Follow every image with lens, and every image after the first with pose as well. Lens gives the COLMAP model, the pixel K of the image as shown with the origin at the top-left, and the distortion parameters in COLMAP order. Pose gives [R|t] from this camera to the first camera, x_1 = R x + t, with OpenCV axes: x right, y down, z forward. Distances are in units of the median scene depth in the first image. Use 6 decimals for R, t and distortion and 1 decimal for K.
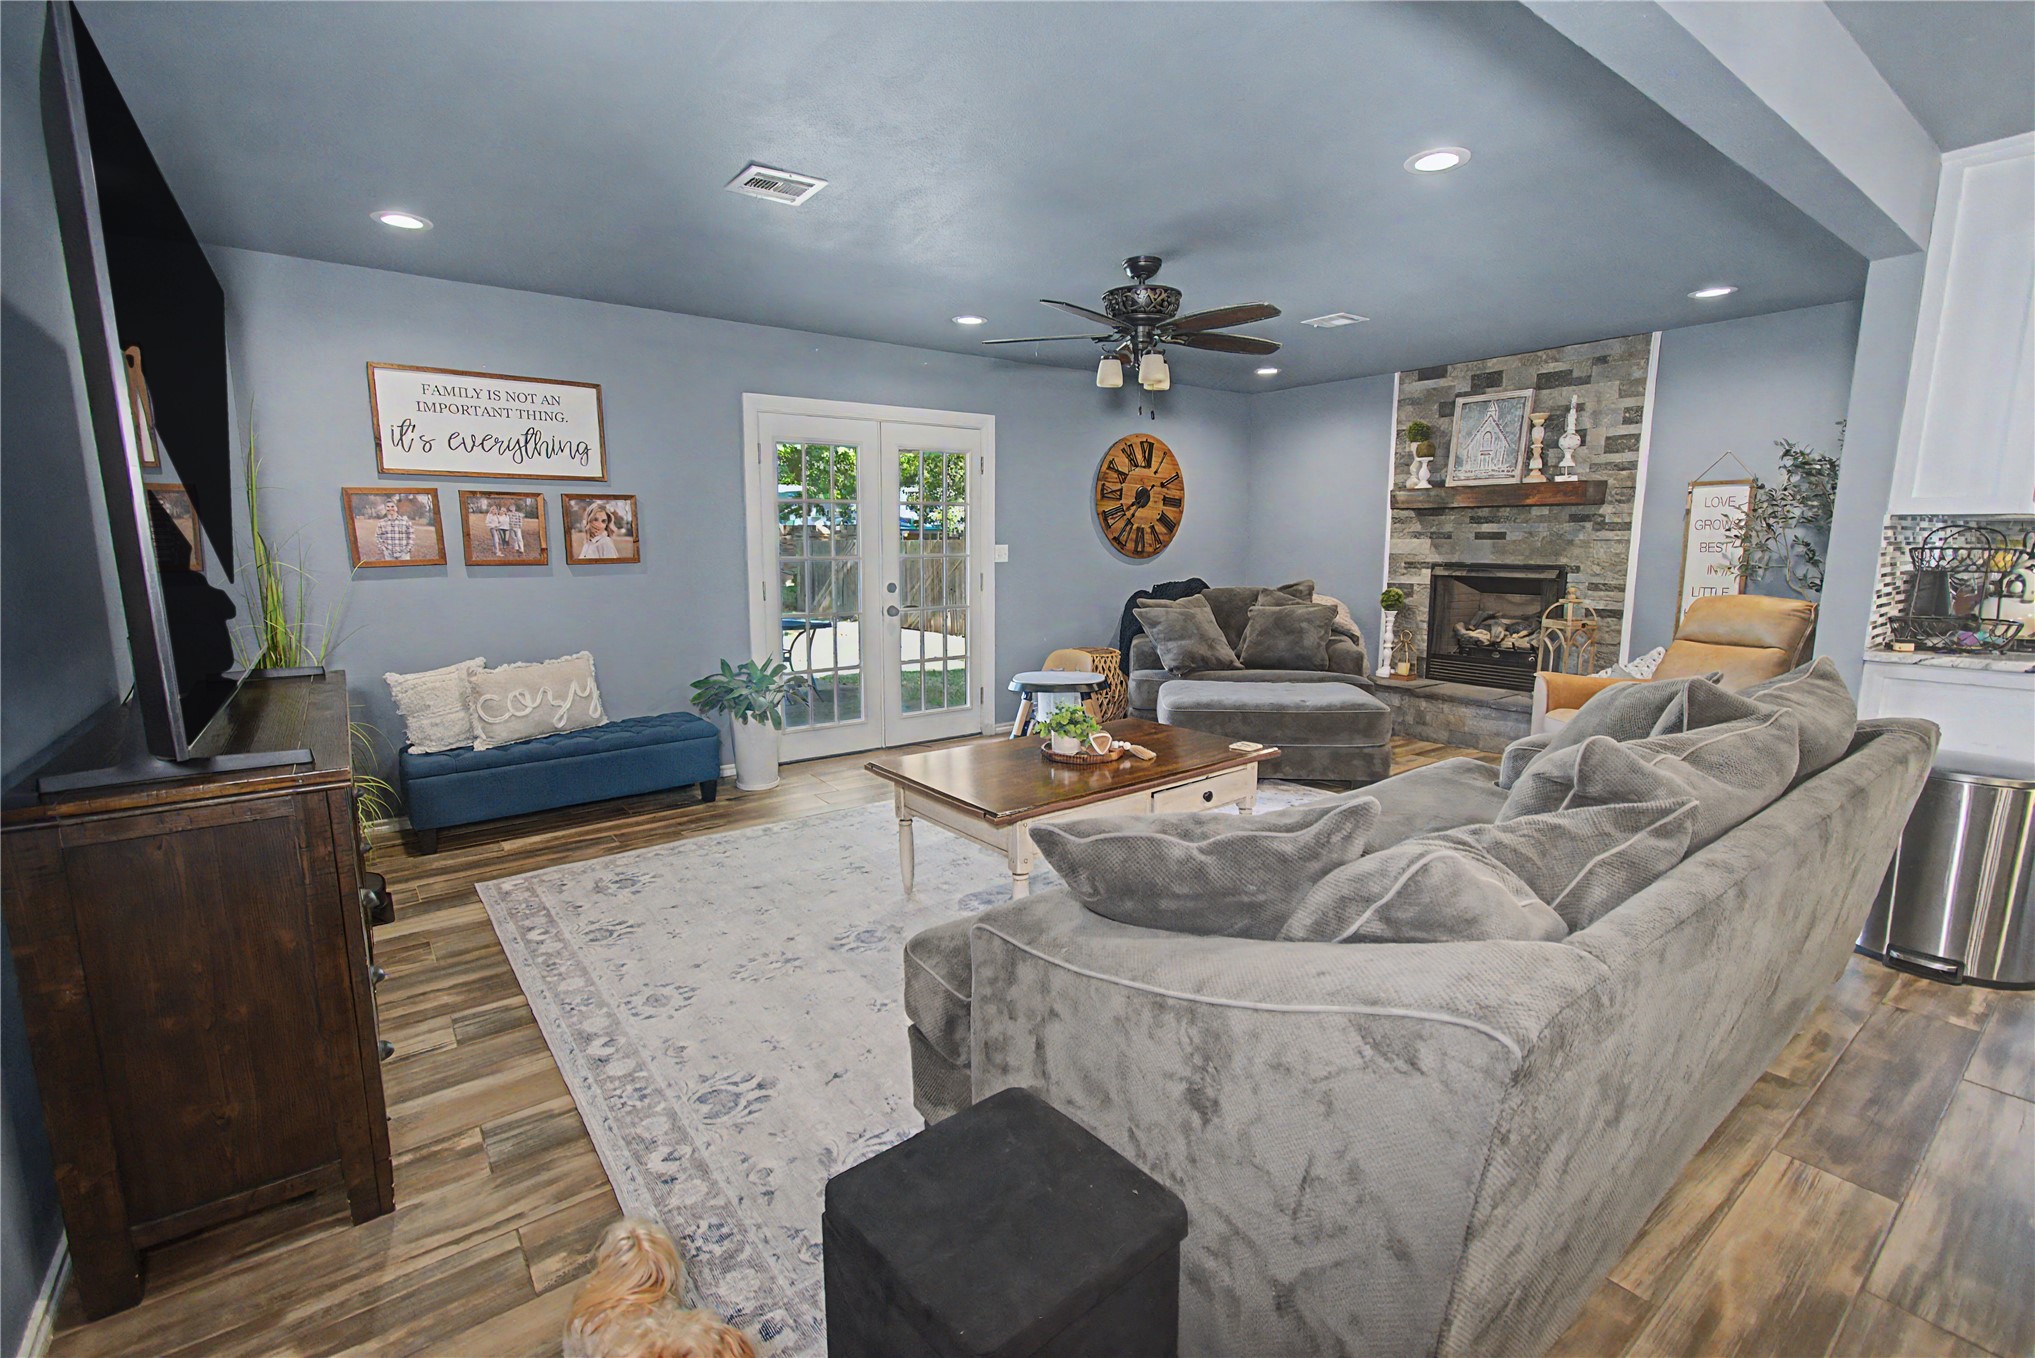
lens RADIAL K [[909.3, 0, 1026.7], [0, 909.3, 675.9], [0, 0, 1]] dist [-0.006364, 0.003975]
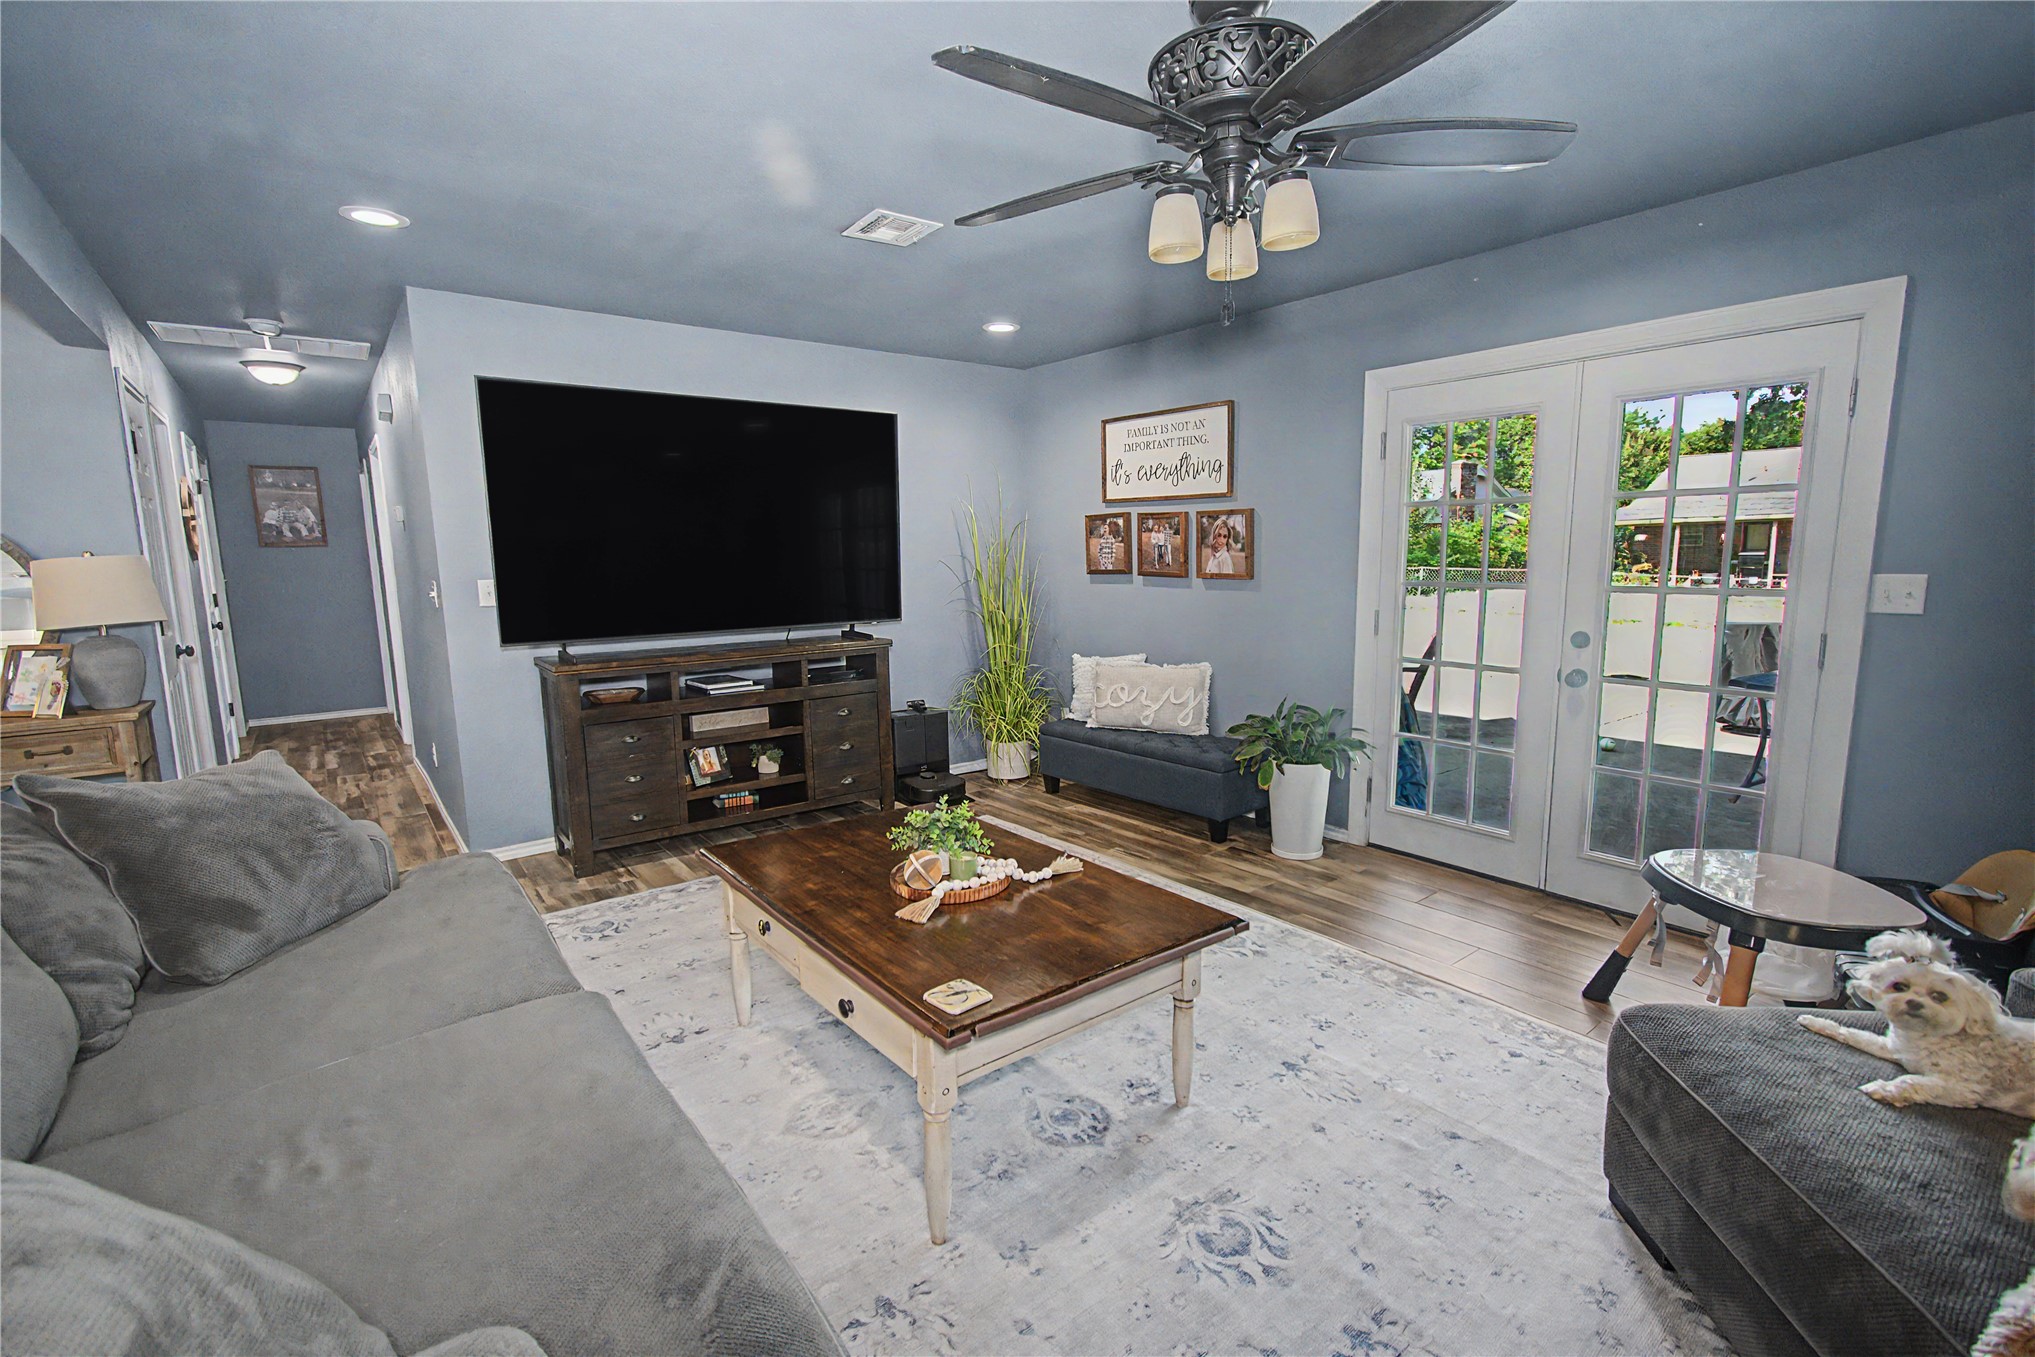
lens RADIAL K [[909.3, 0, 989.7], [0, 909.3, 659.1], [0, 0, 1]] dist [-0.006364, 0.003975]
pose [[0.007565, 0.124332, -0.992212, 0.451518], [-0.142246, 0.982284, 0.122004, -0.103153], [0.989802, 0.140216, 0.025117, 0.617423]]
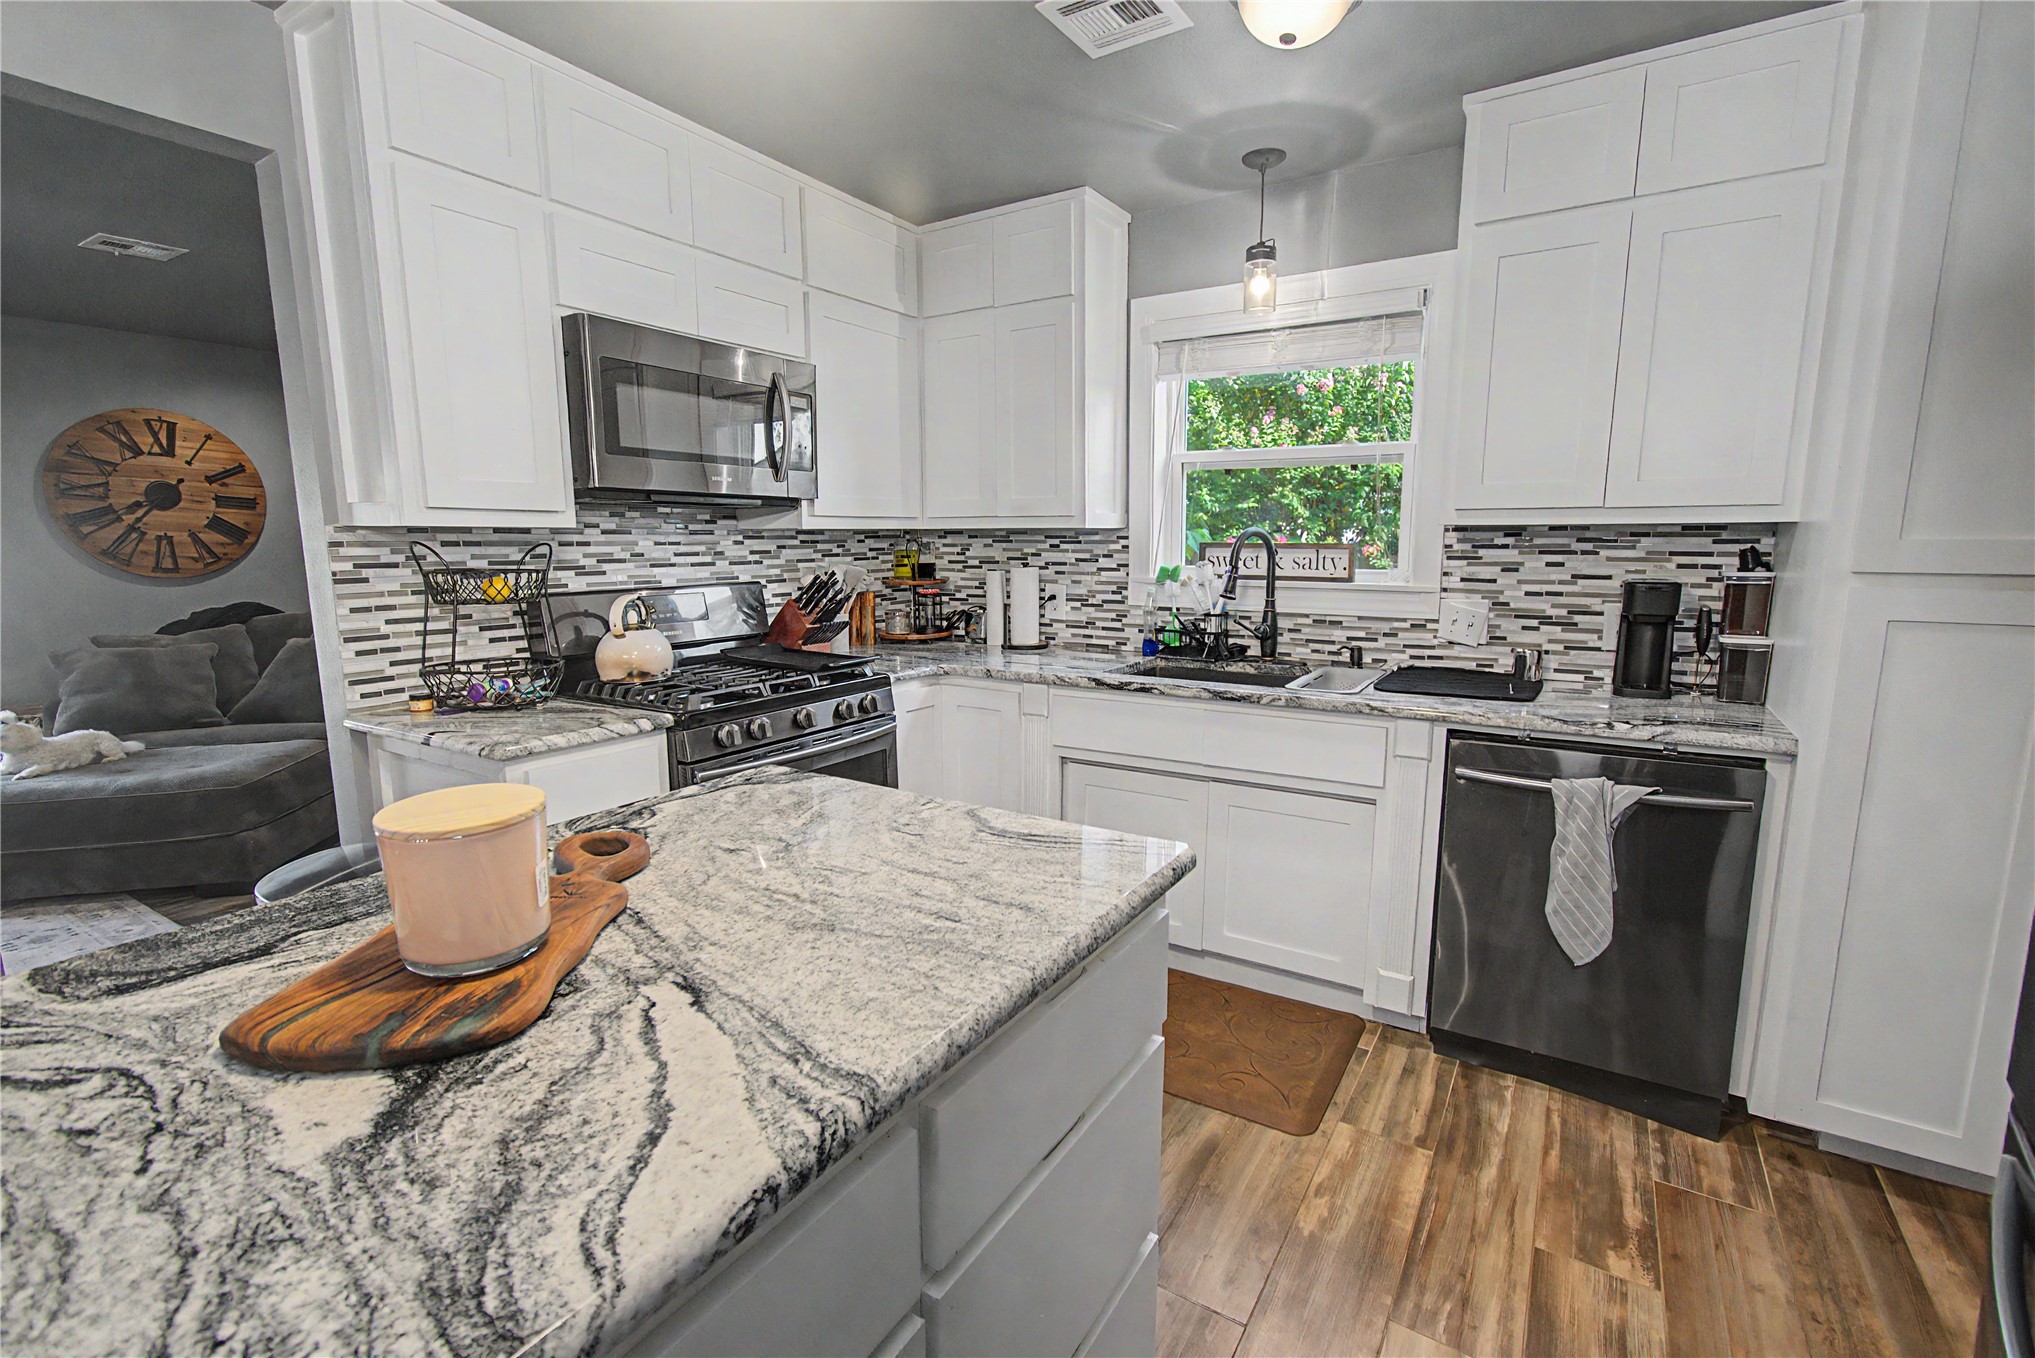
lens RADIAL K [[909.3, 0, 1037.8], [0, 909.3, 666.2], [0, 0, 1]] dist [-0.006364, 0.003975]
pose [[0.936076, -0.054001, 0.347627, 0.658517], [0.057662, 0.998336, -0.000189, -0.019733], [-0.347039, 0.020222, 0.937633, 0.074276]]
